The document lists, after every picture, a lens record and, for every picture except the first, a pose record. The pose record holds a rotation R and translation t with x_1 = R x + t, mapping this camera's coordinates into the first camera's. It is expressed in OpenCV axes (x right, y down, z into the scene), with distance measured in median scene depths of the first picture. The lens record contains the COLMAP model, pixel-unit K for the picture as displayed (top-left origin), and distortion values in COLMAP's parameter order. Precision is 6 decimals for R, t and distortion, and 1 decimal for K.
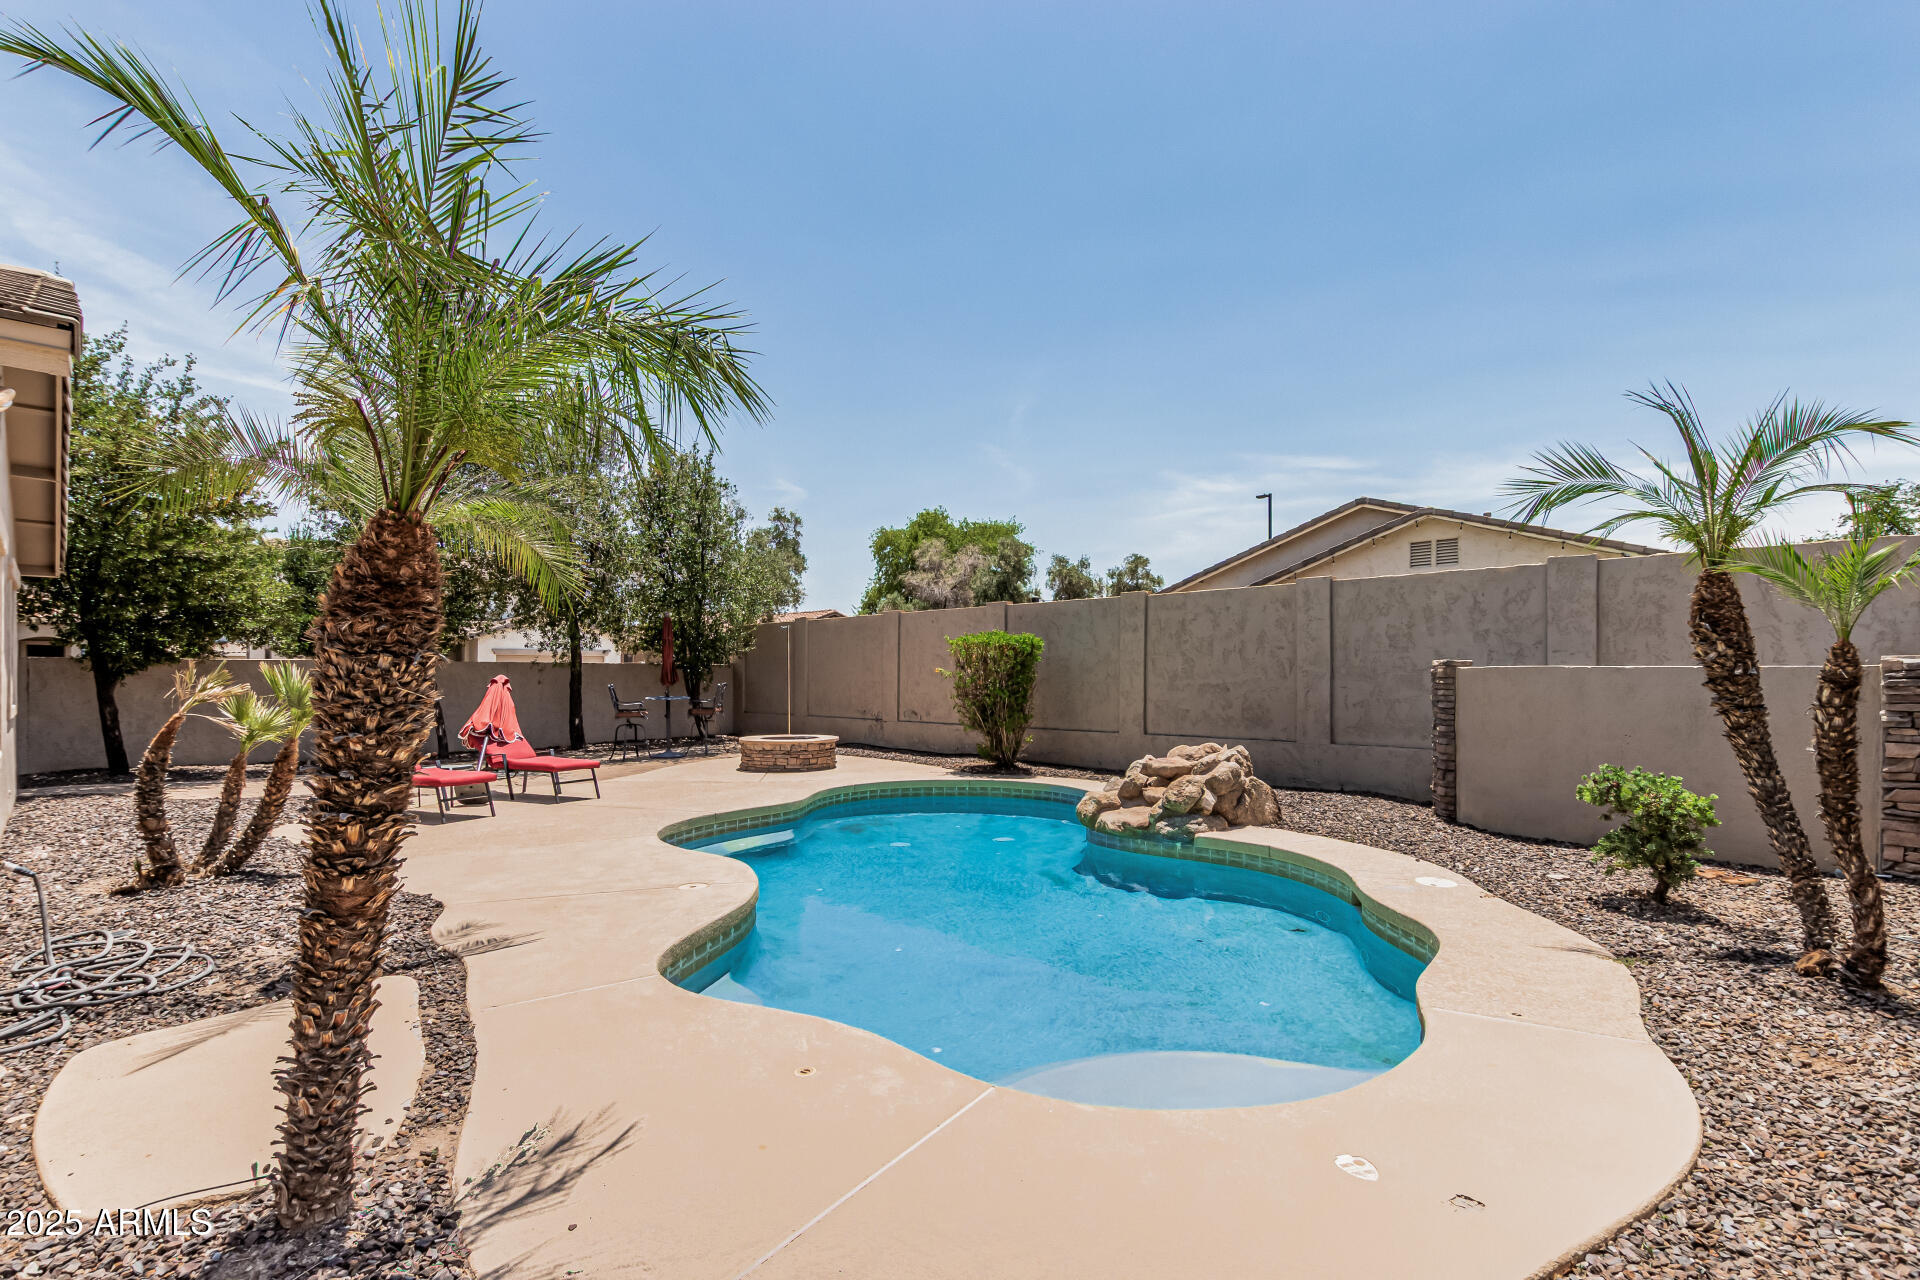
lens RADIAL K [[879.5, 0, 956.5], [0, 879.5, 687.9], [0, 0, 1]] dist [0.009275, -0.005044]
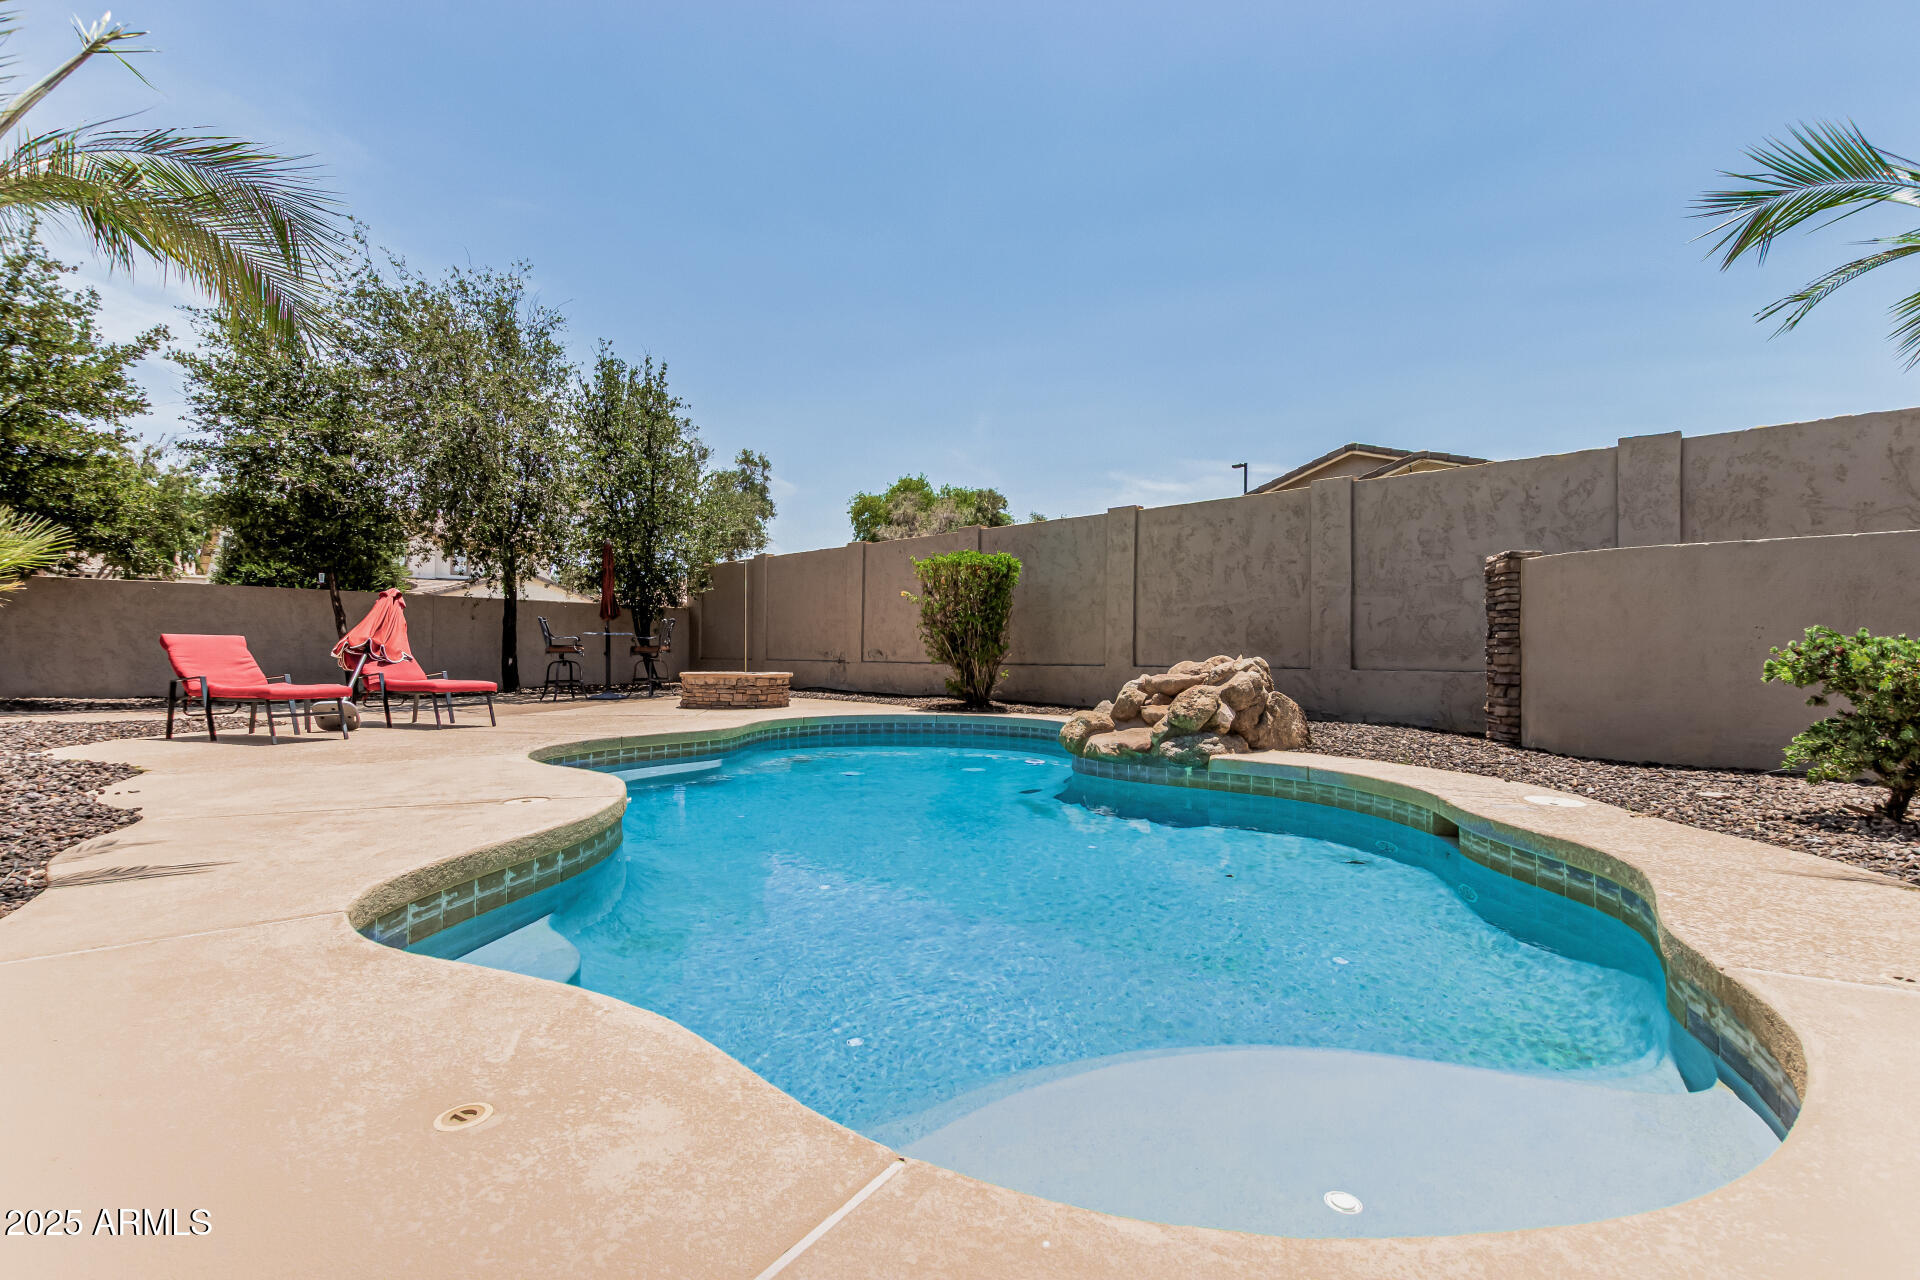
lens RADIAL K [[879.5, 0, 955.8], [0, 879.5, 642.3], [0, 0, 1]] dist [0.009275, -0.005044]
pose [[0.999625, 0.009486, 0.025669, 0.012627], [-0.009099, 0.999844, -0.015143, 0.051042], [-0.025808, 0.014904, 0.999556, 0.136156]]
